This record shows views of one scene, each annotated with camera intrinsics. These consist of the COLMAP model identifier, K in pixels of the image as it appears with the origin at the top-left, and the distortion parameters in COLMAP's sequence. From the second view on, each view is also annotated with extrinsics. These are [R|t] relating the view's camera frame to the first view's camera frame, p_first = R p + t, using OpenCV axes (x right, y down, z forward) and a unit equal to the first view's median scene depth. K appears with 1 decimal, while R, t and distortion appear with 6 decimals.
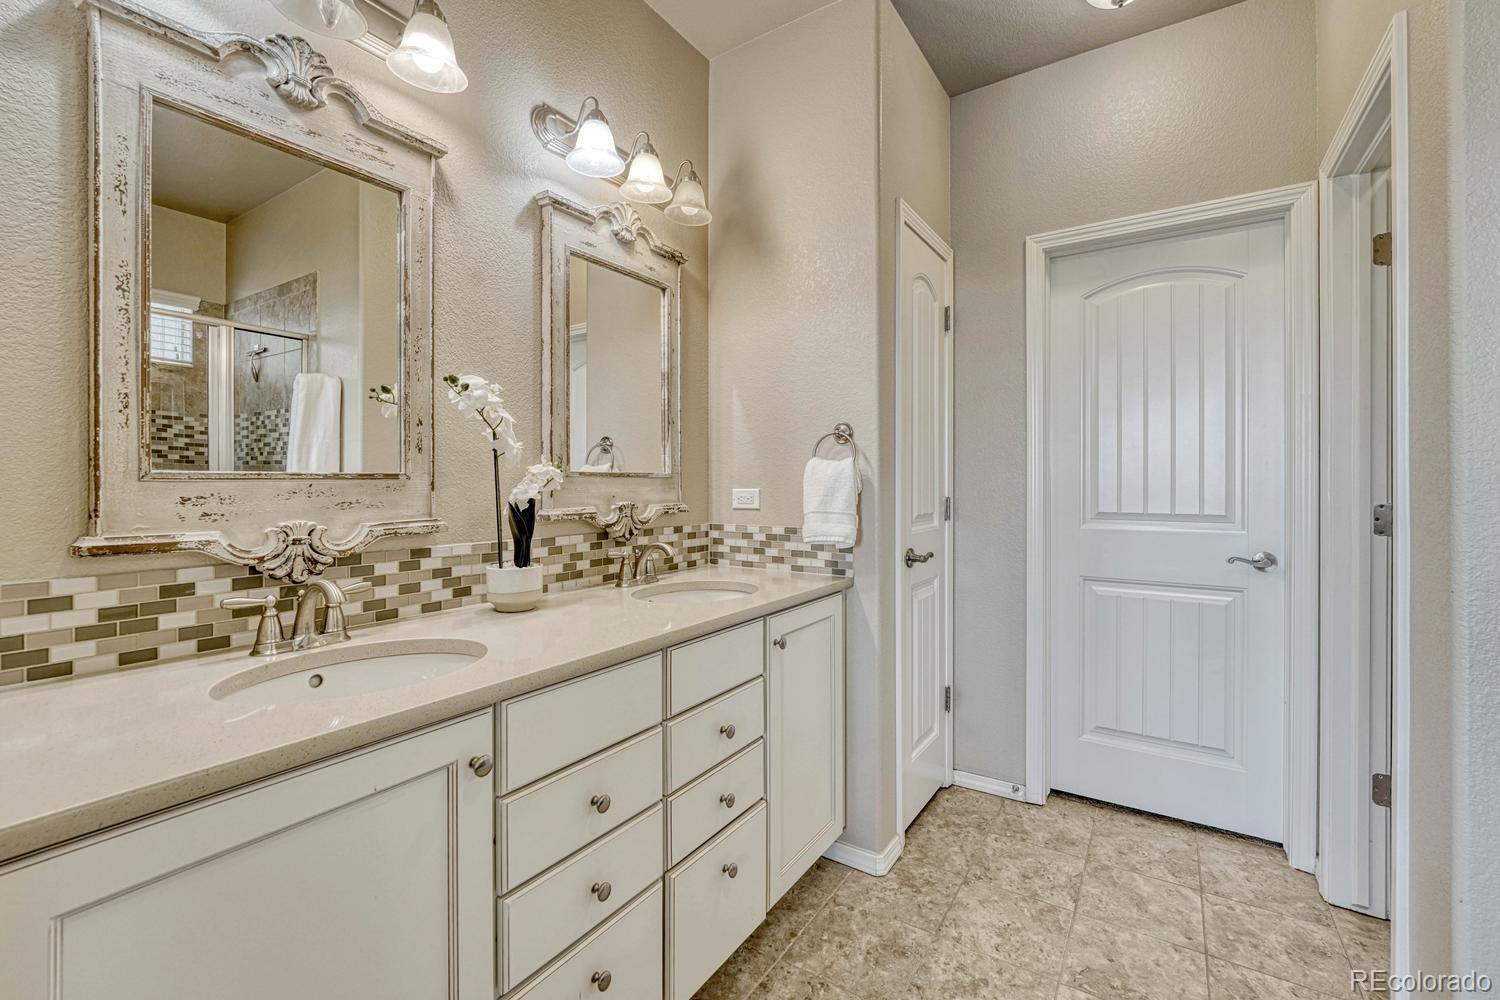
lens RADIAL K [[647.3, 0, 744.3], [0, 647.3, 493.2], [0, 0, 1]] dist [-0.010126, 0.000898]
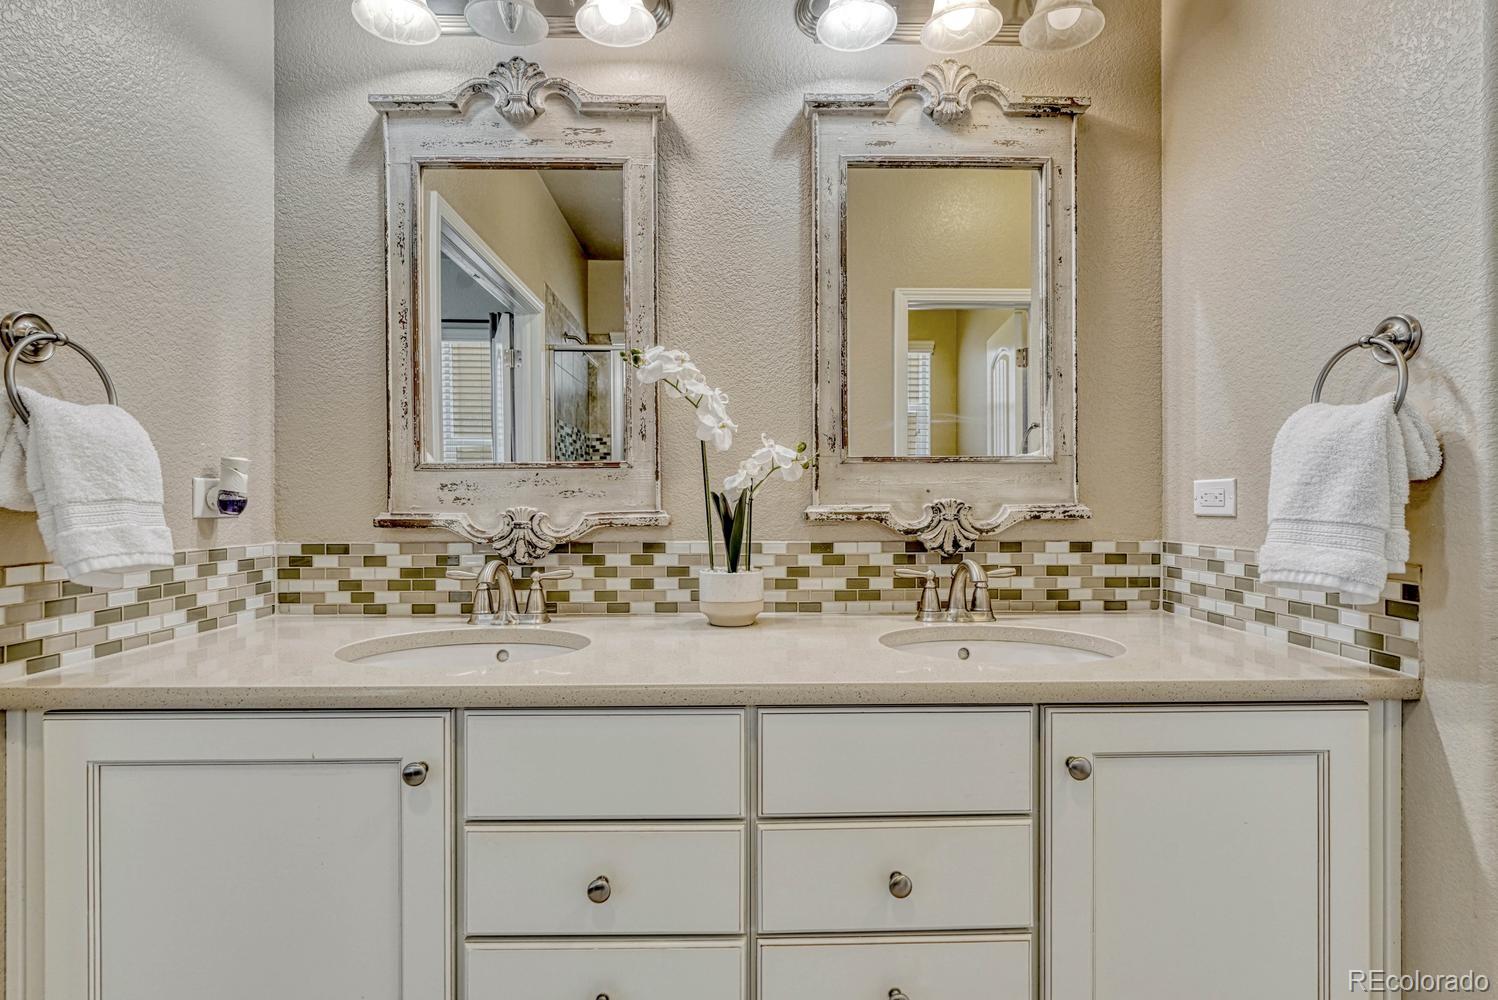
lens RADIAL K [[710.4, 0, 747.5], [0, 710.4, 511.3], [0, 0, 1]] dist [0.000461, -0.000246]
pose [[0.567256, 0.011052, -0.823467, 0.351179], [-0.011002, 0.999922, 0.005841, 0.027398], [0.823468, 0.005747, 0.567334, 0.440984]]
